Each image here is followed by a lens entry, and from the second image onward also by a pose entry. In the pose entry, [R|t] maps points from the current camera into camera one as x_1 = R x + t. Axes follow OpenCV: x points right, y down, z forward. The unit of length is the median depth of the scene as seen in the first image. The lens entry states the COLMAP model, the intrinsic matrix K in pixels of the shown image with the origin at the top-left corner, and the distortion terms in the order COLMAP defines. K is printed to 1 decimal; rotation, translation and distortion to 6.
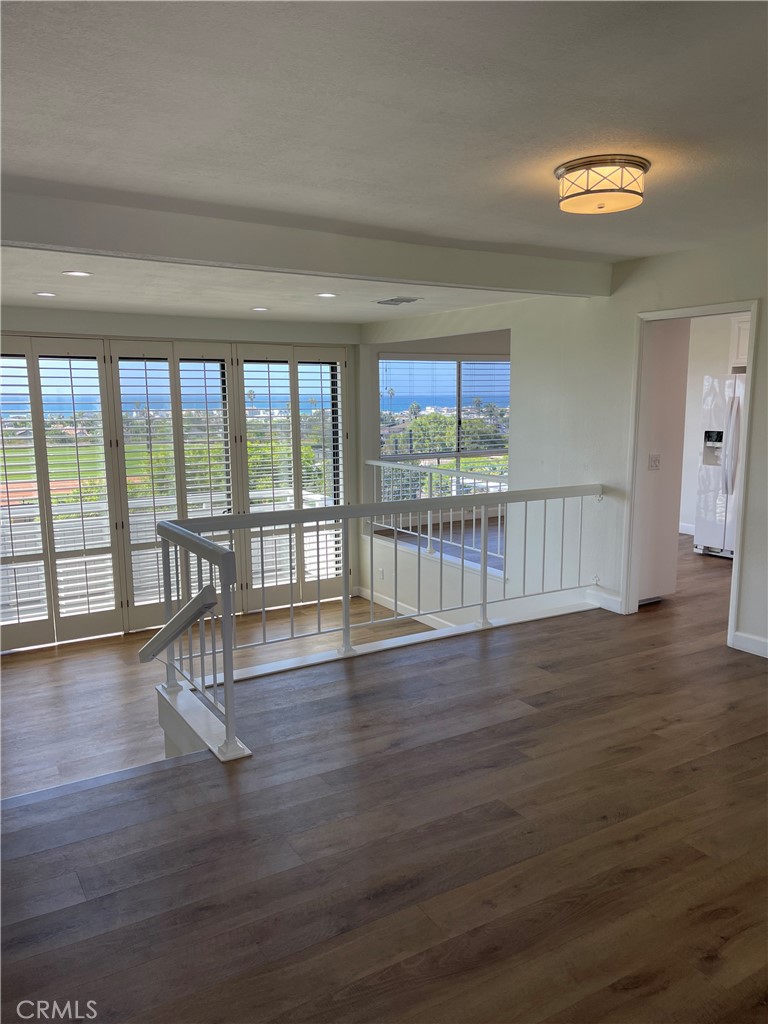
lens RADIAL K [[778.9, 0, 384.0], [0, 778.9, 512.0], [0, 0, 1]] dist [-0.000809, -0.005928]
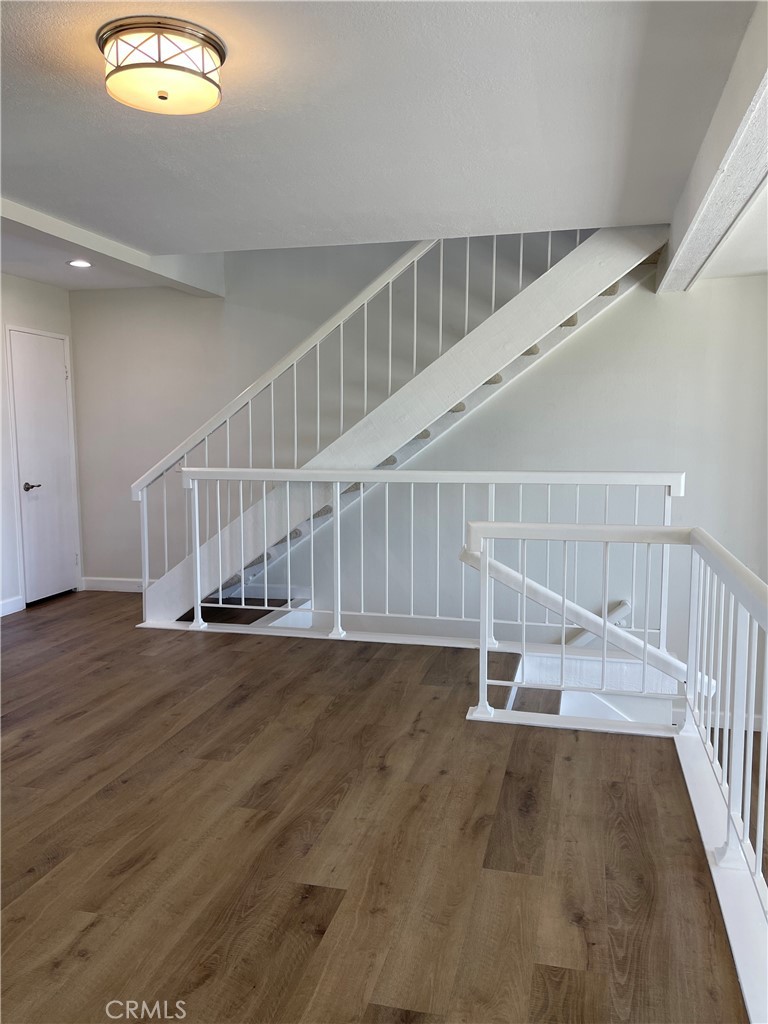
lens RADIAL K [[778.9, 0, 384.0], [0, 778.9, 512.0], [0, 0, 1]] dist [-0.000809, -0.005928]
pose [[-0.716232, 0.077481, -0.693548, 0.644460], [-0.100103, 0.972134, 0.211981, -0.177945], [0.690646, 0.221253, -0.688517, 1.665269]]
